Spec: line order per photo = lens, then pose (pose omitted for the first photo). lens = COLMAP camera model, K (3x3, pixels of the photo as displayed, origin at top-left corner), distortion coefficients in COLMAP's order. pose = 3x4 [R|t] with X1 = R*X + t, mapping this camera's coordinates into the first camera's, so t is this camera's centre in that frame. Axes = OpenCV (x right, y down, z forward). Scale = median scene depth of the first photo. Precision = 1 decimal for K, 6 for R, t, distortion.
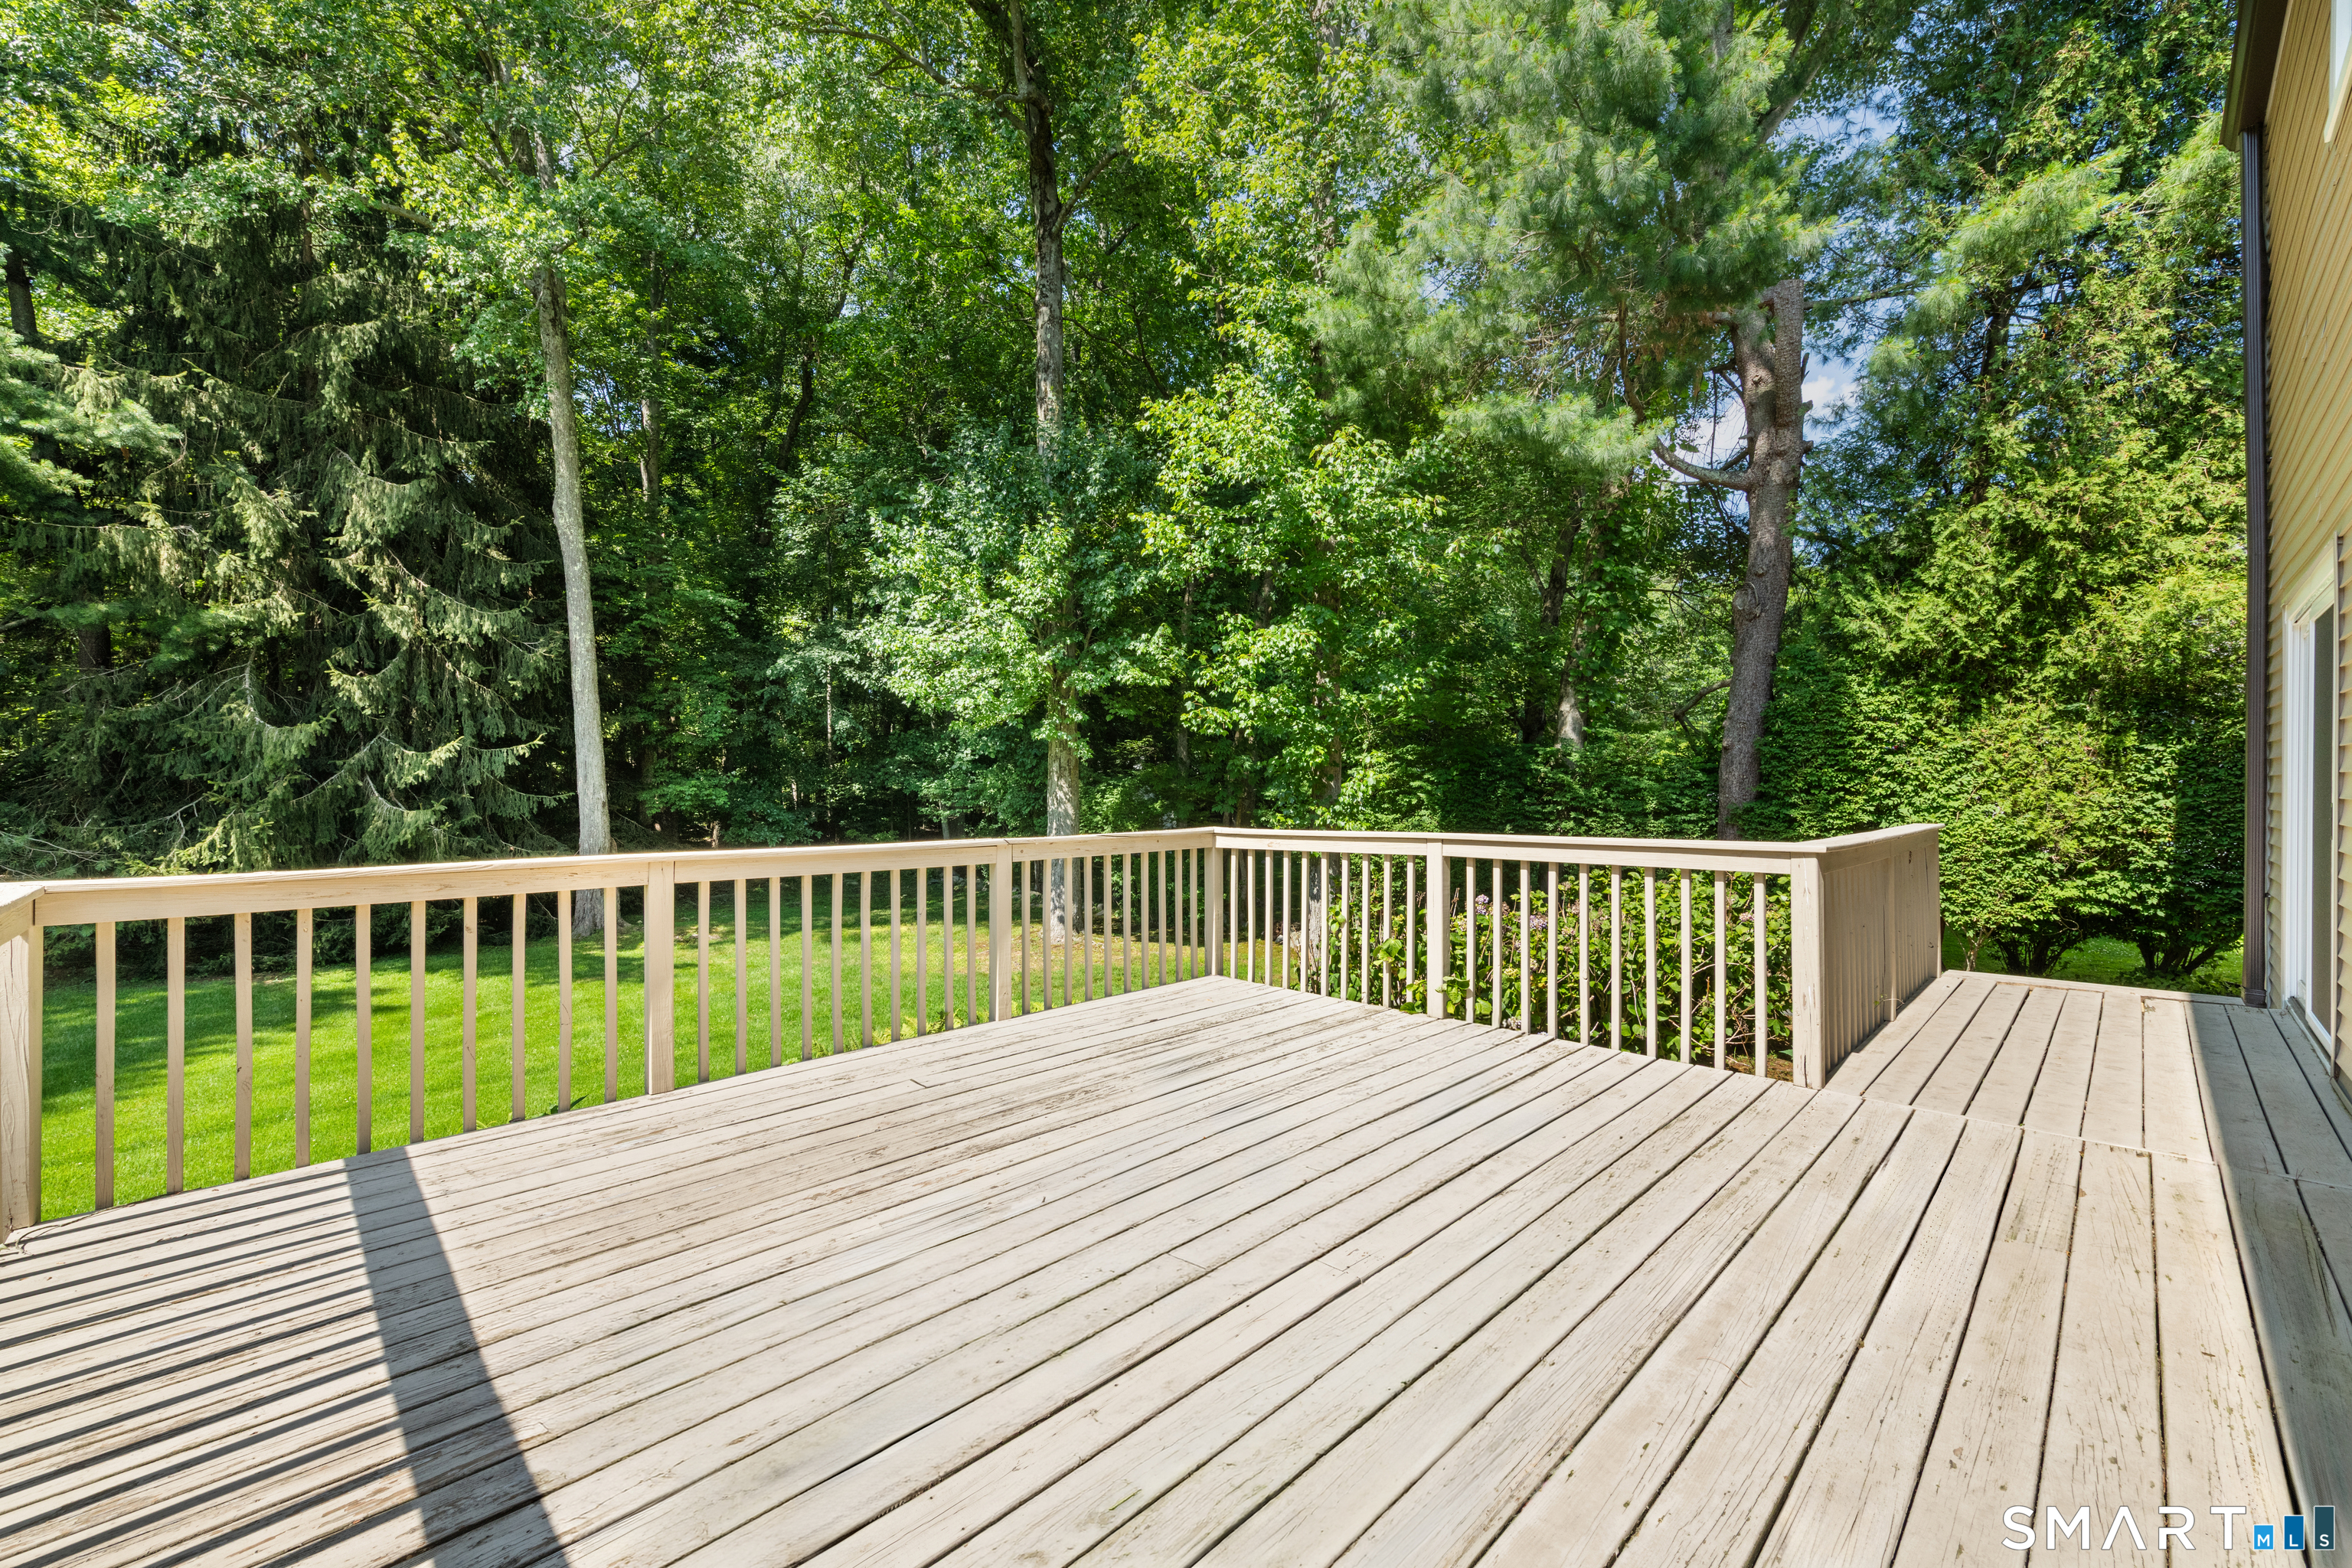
lens RADIAL K [[936.8, 0, 1191.1], [0, 936.8, 793.0], [0, 0, 1]] dist [0.012561, -0.000805]
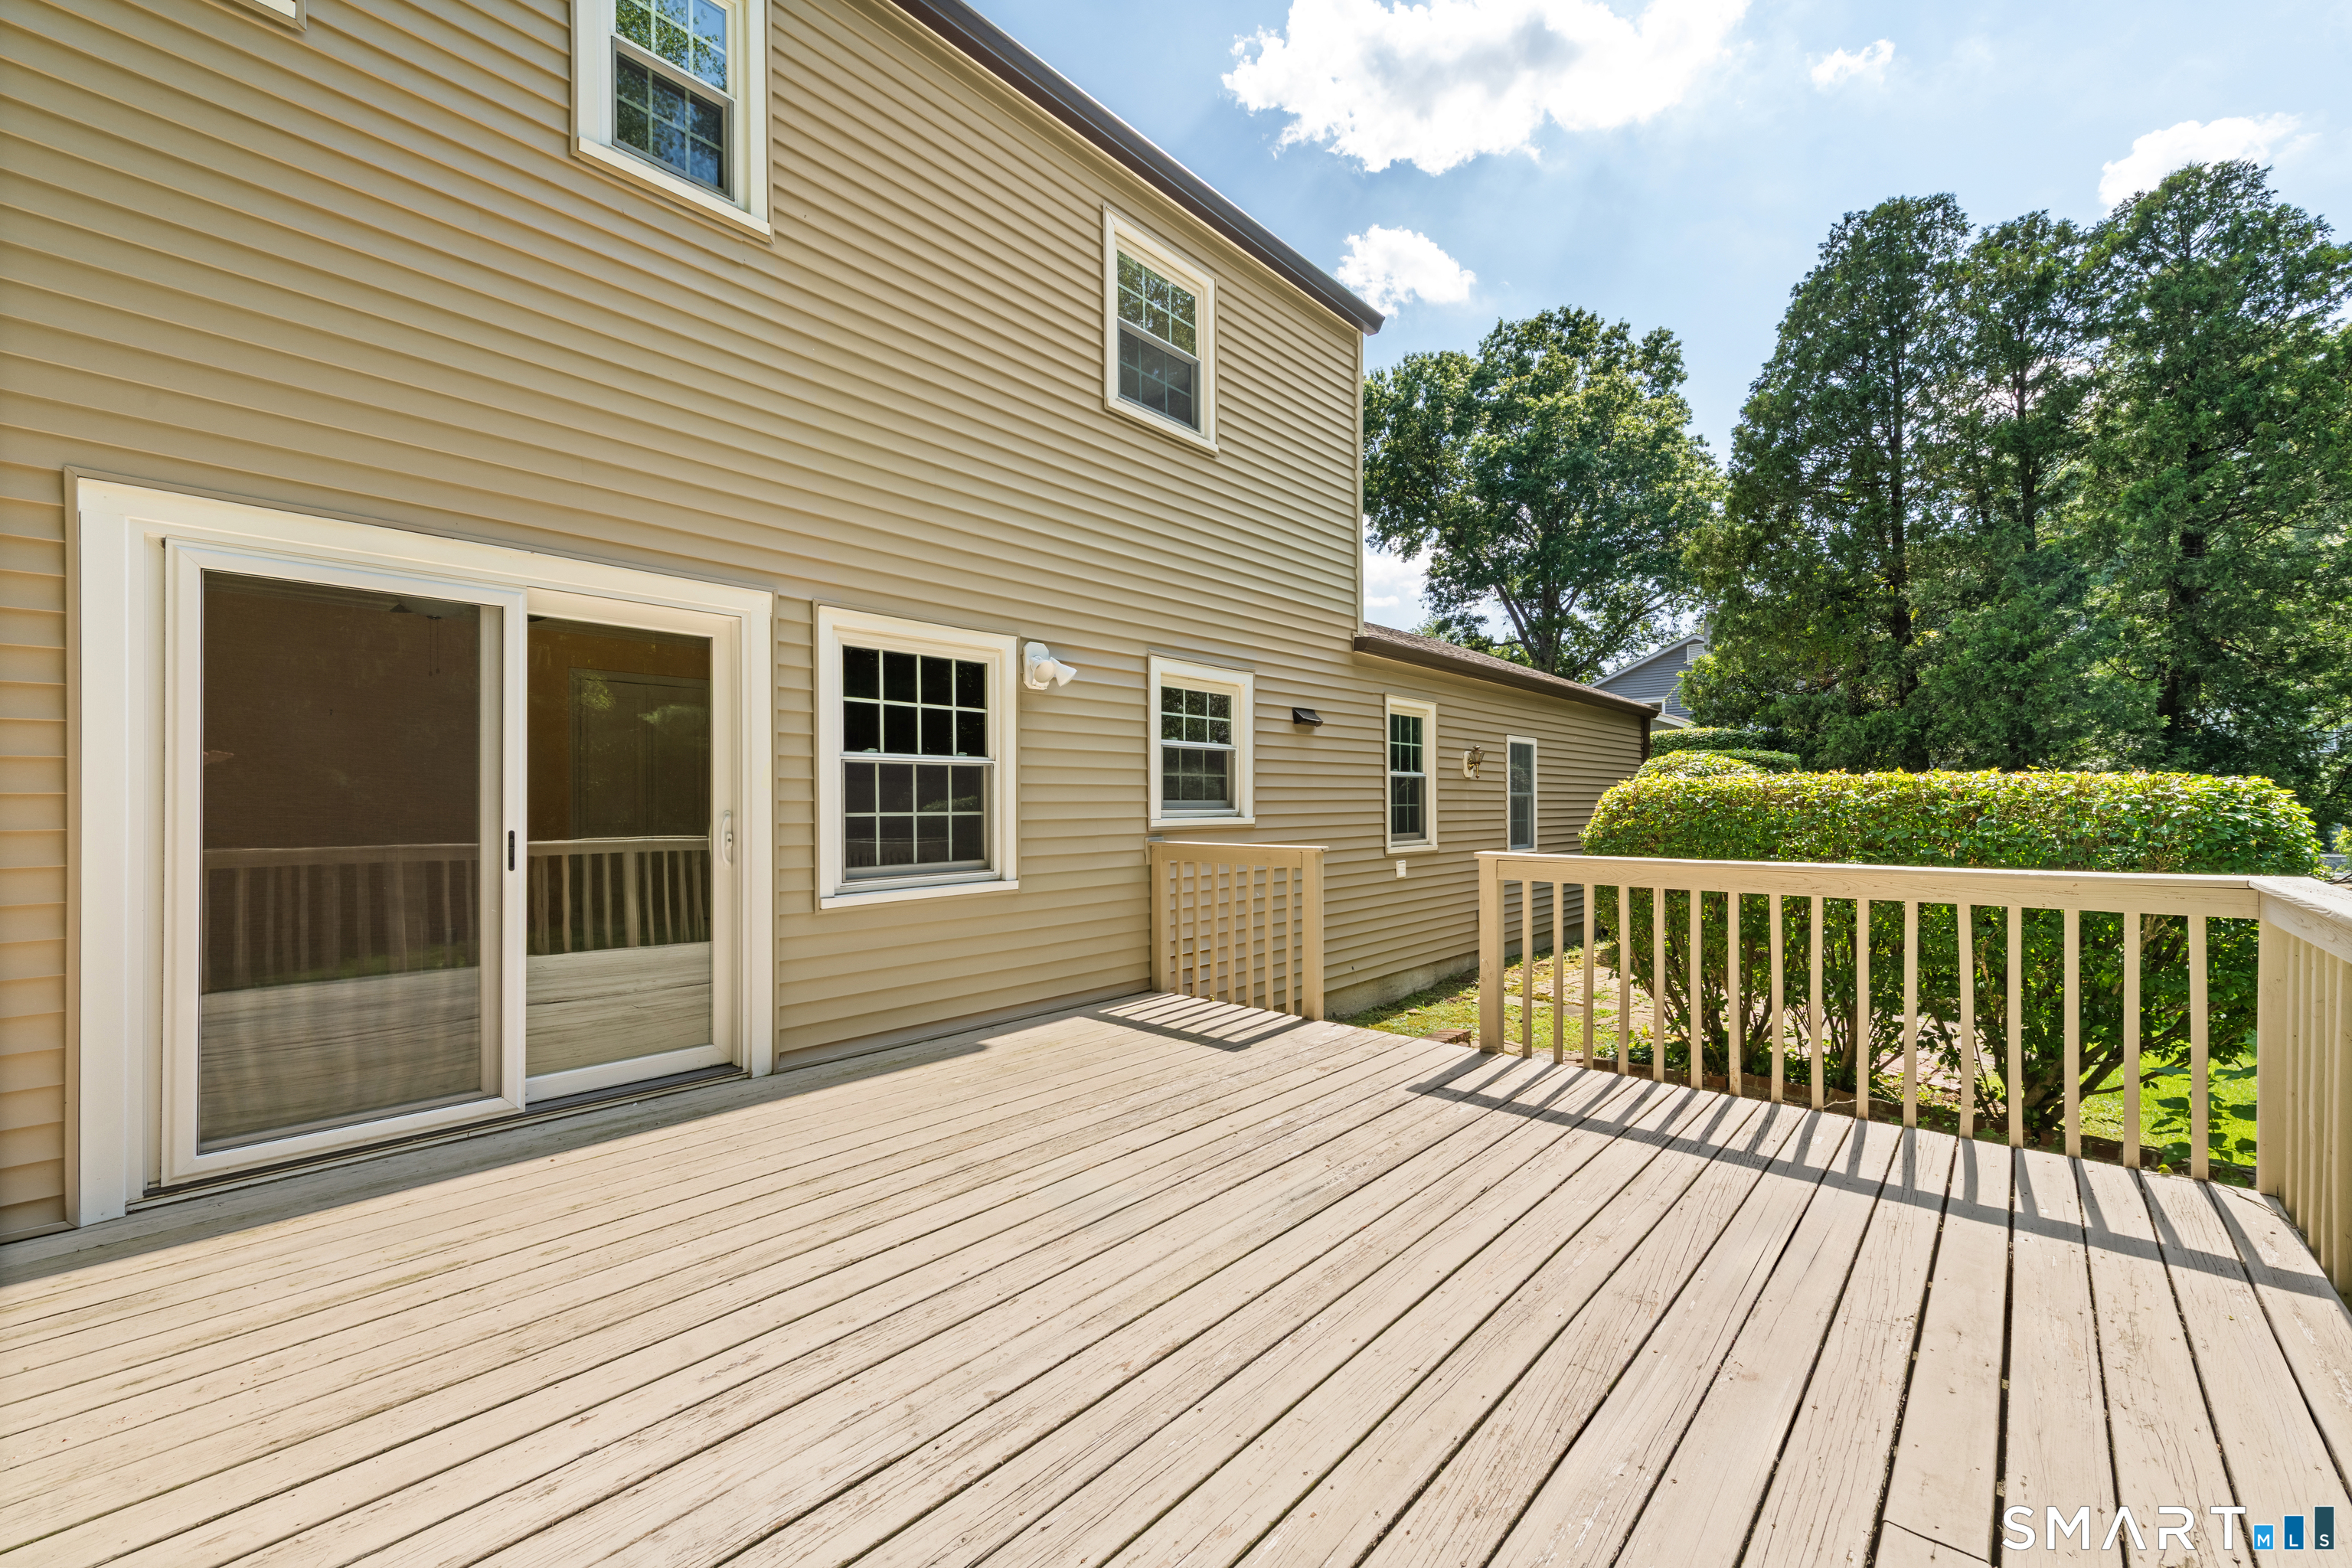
lens RADIAL K [[936.8, 0, 1185.9], [0, 936.8, 784.7], [0, 0, 1]] dist [0.012561, -0.000805]
pose [[-0.998661, 0.003228, -0.051638, 0.028000], [0.003952, 0.999895, -0.013926, 0.000893], [0.051588, -0.014111, -0.998569, 1.099975]]
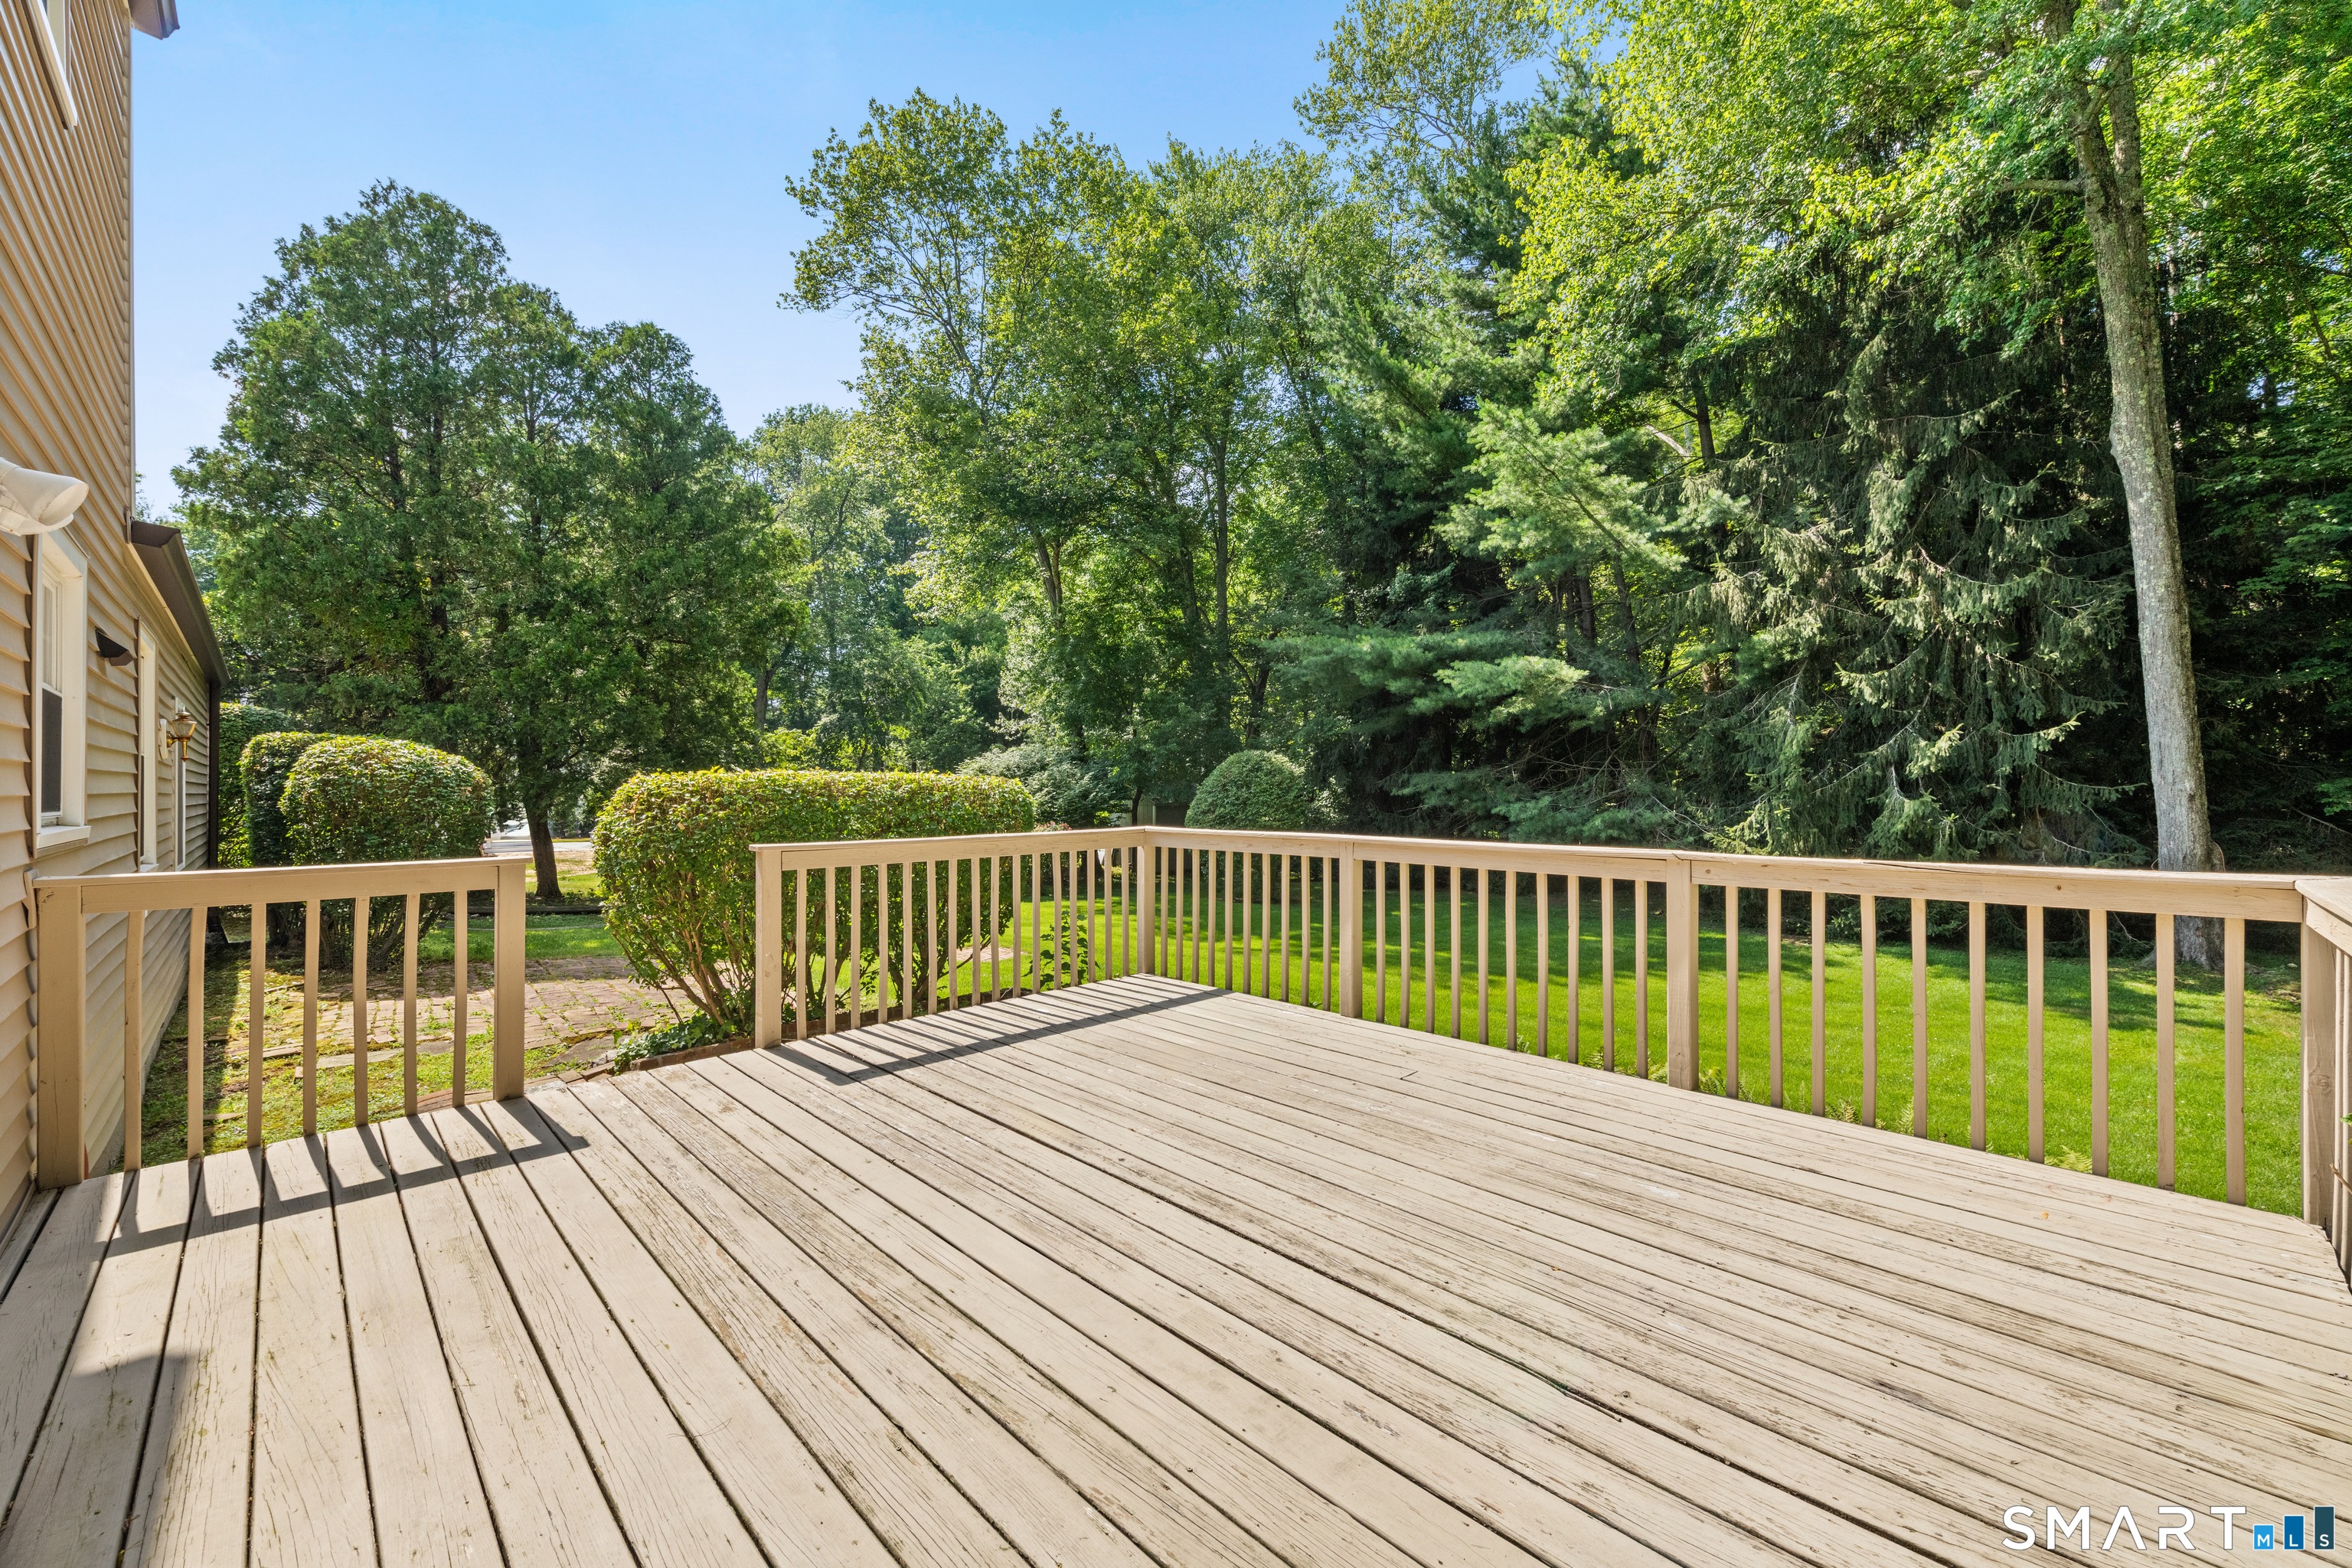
lens RADIAL K [[936.8, 0, 1131.1], [0, 936.8, 787.1], [0, 0, 1]] dist [0.012561, -0.000805]
pose [[-0.051113, 0.005971, -0.998675, 0.593239], [0.001814, 0.999981, 0.005886, -0.009347], [0.998691, -0.001511, -0.051123, 0.595183]]
